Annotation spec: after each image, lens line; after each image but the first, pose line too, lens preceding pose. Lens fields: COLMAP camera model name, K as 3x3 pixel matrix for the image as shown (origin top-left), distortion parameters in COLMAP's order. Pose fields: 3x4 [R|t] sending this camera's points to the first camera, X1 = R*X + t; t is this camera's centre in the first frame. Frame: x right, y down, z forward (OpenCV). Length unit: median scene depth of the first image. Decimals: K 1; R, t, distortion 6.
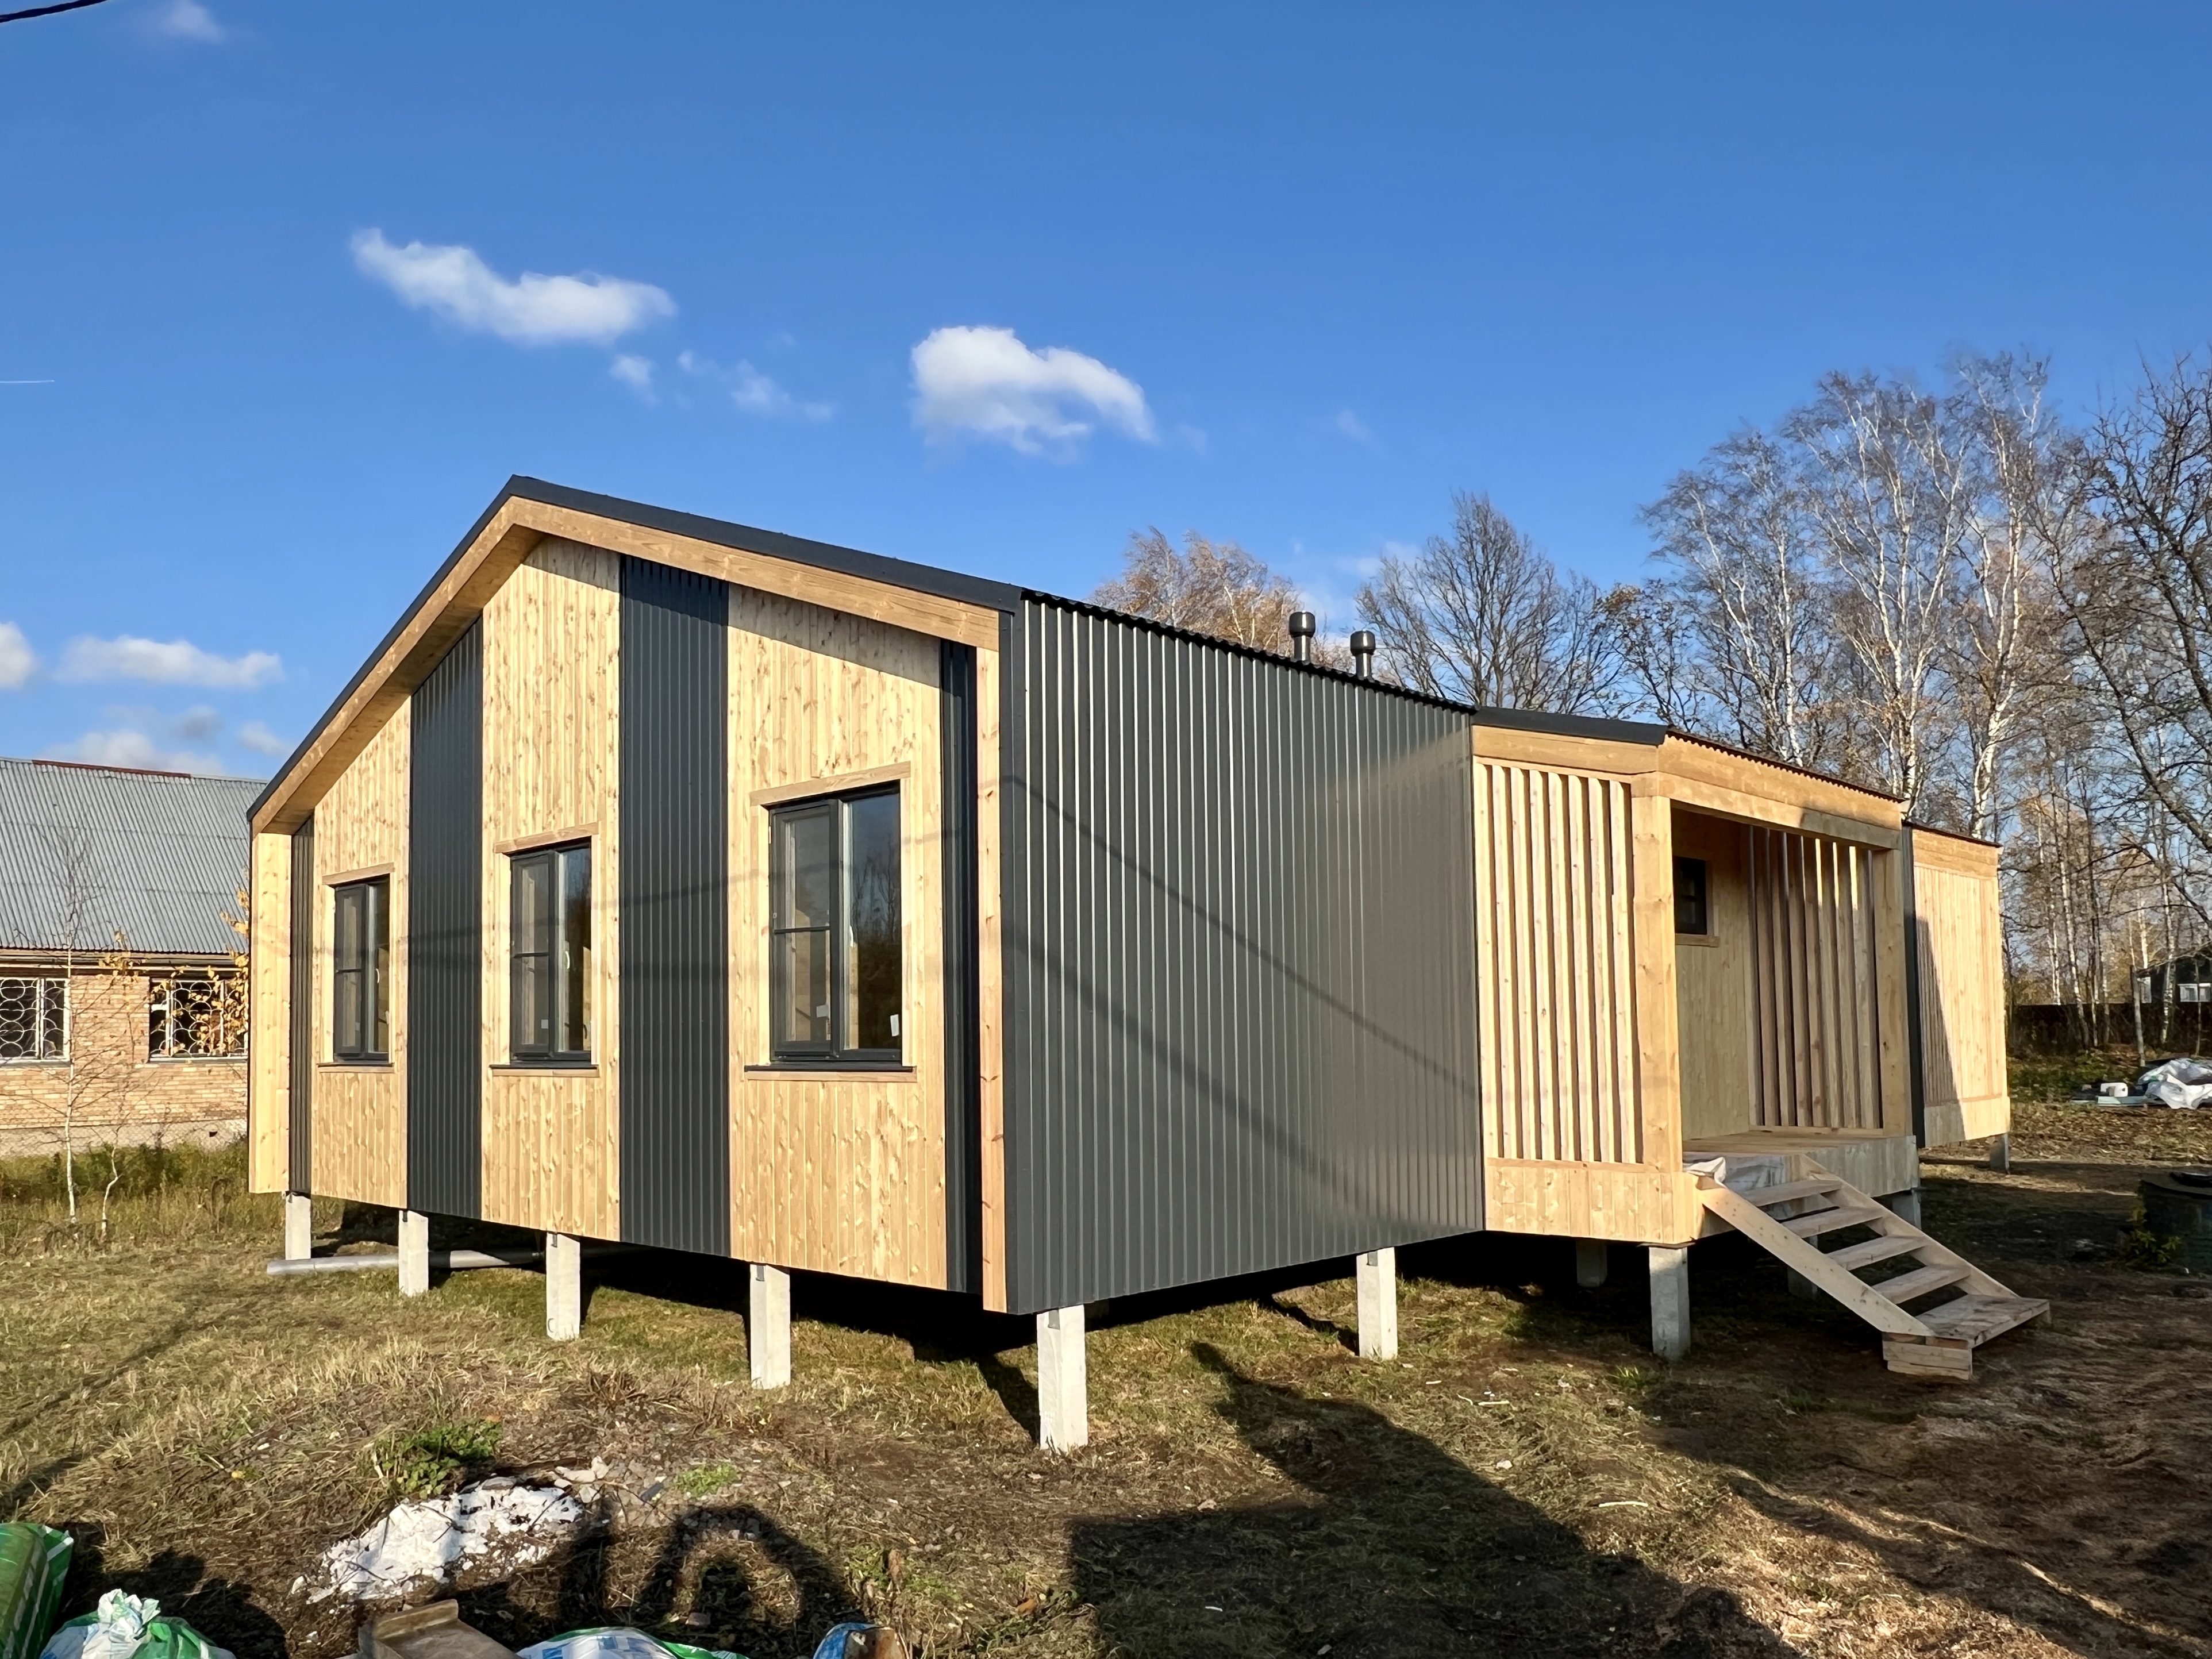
lens RADIAL K [[1566.3, 0, 1046.6], [0, 1566.3, 947.9], [0, 0, 1]] dist [-0.000722, -0.002161]
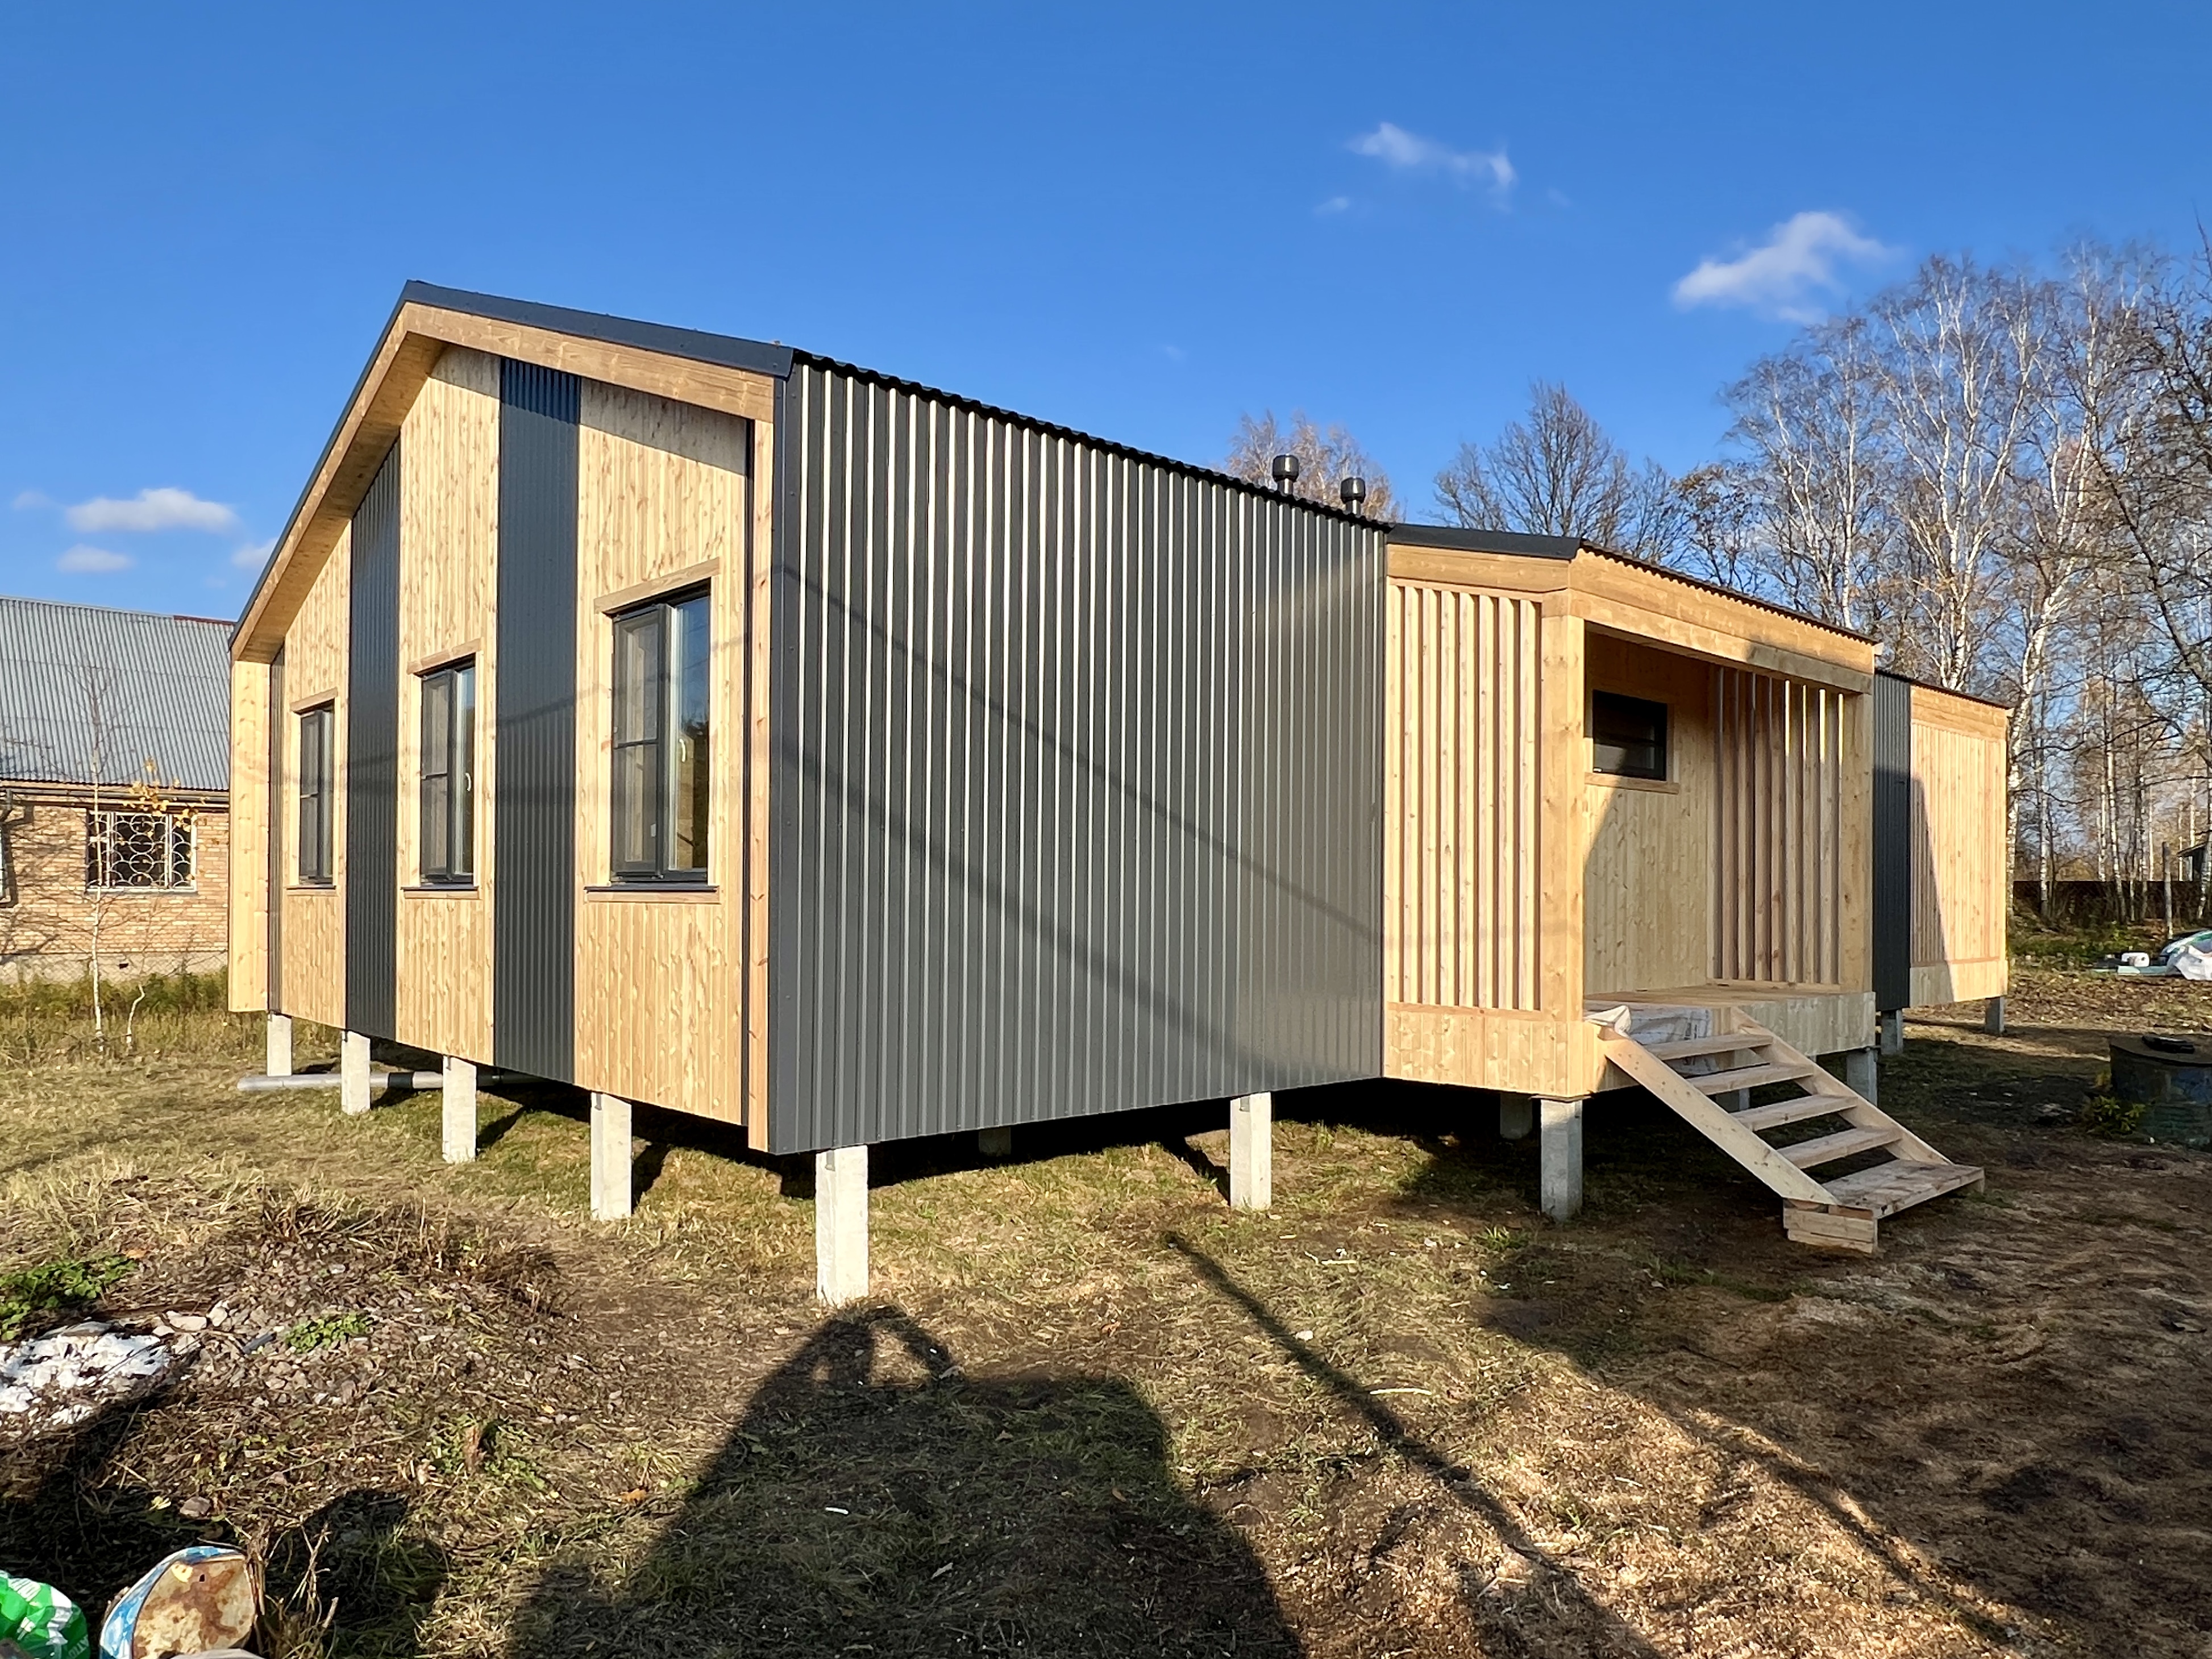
lens RADIAL K [[1413.3, 0, 1100.0], [0, 1413.3, 879.0], [0, 0, 1]] dist [-0.000341, -0.002069]
pose [[0.998630, 0.019474, -0.048572, 0.155700], [-0.017279, 0.998828, 0.045218, 0.024913], [0.049396, -0.044317, 0.997796, 0.145942]]
